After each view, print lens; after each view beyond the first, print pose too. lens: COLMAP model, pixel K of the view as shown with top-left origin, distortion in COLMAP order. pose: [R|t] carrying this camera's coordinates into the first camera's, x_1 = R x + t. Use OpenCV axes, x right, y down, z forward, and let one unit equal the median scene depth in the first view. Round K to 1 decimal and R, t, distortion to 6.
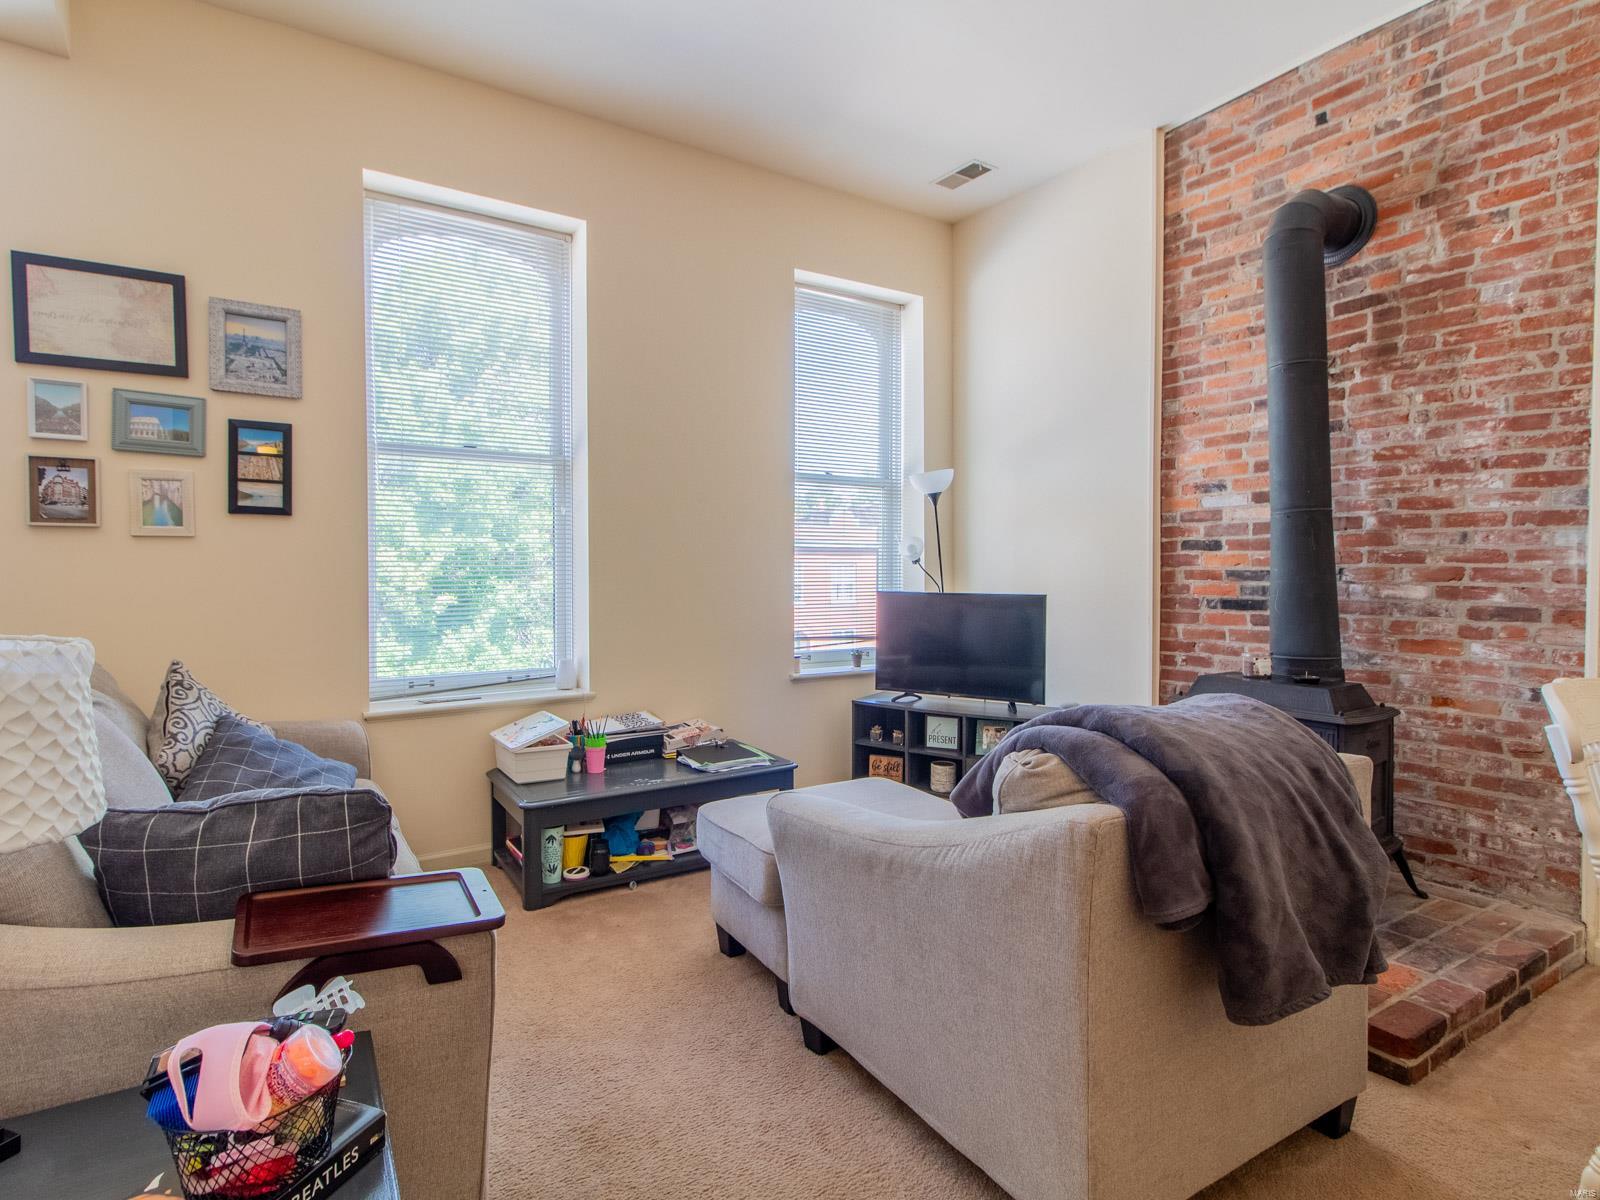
lens RADIAL K [[851.0, 0, 799.3], [0, 851.0, 594.2], [0, 0, 1]] dist [0.005084, 0.001090]
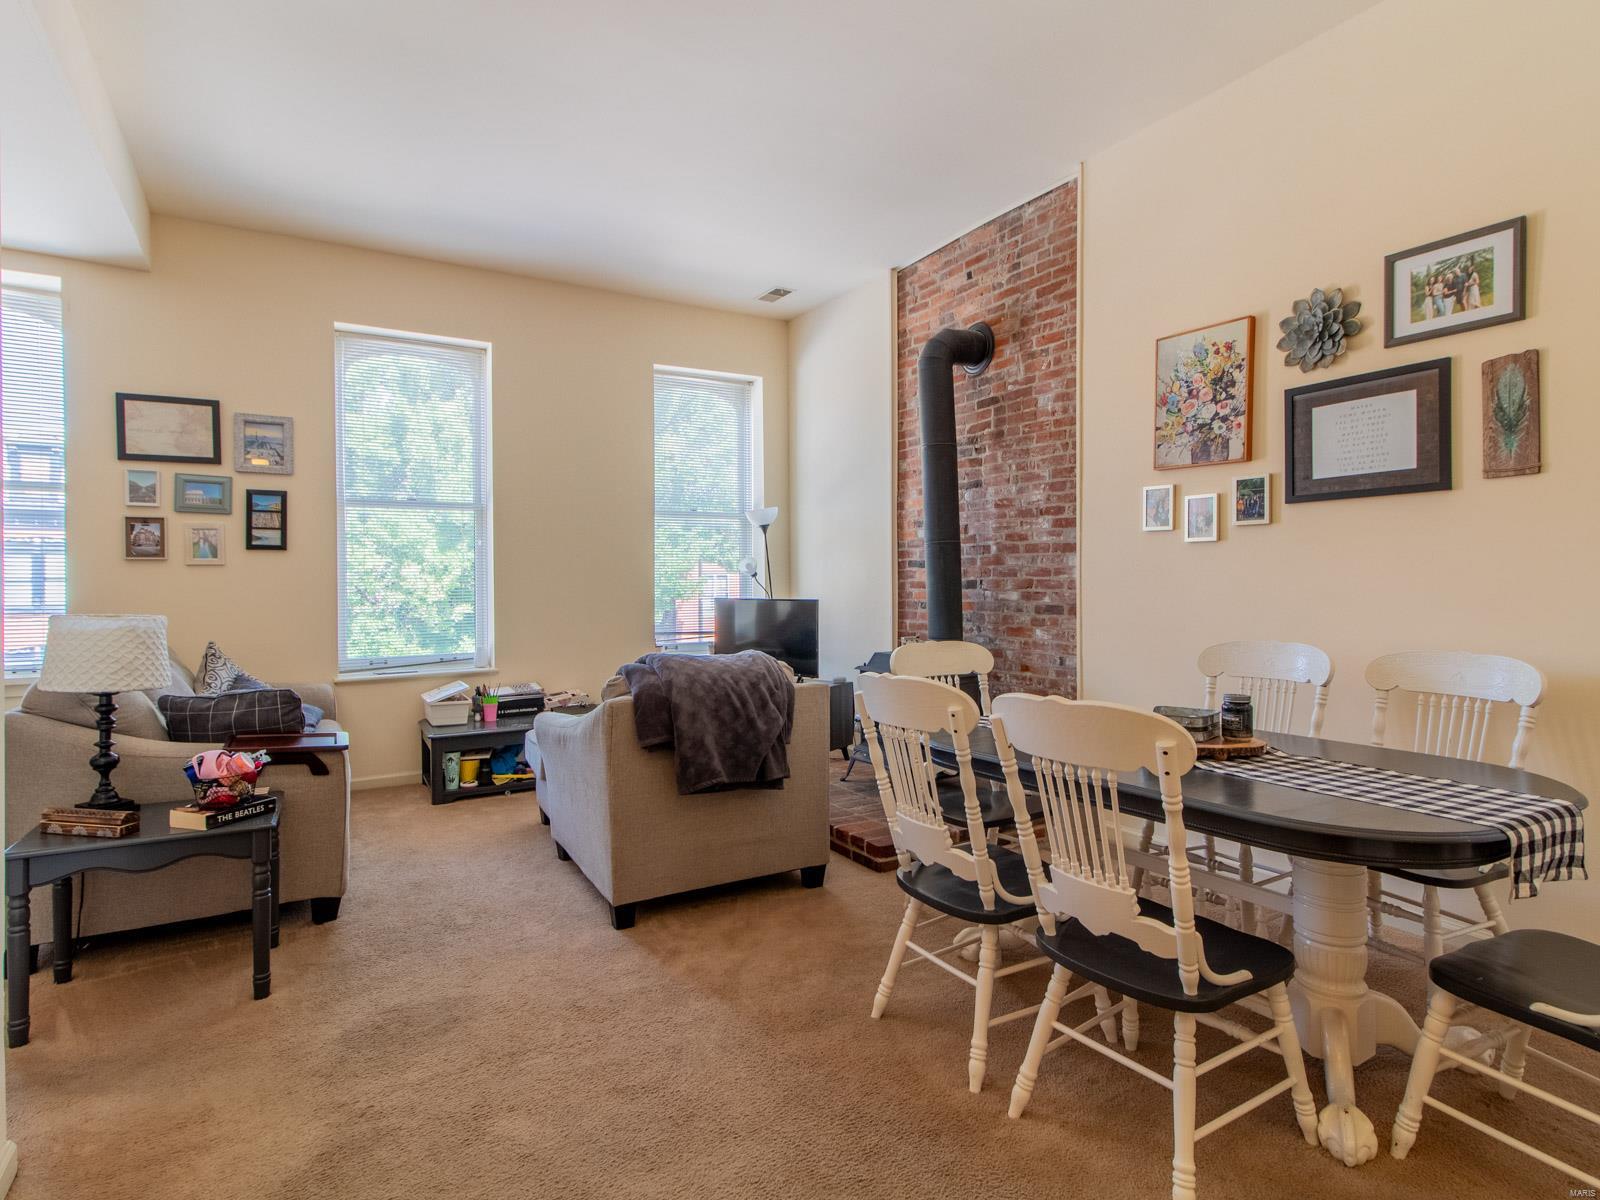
lens RADIAL K [[851.0, 0, 801.4], [0, 851.0, 594.0], [0, 0, 1]] dist [0.005084, 0.001090]
pose [[0.999025, -0.005554, -0.043797, 0.414099], [0.005056, 0.999921, -0.011487, 0.009572], [0.043857, 0.011254, 0.998974, -0.514587]]
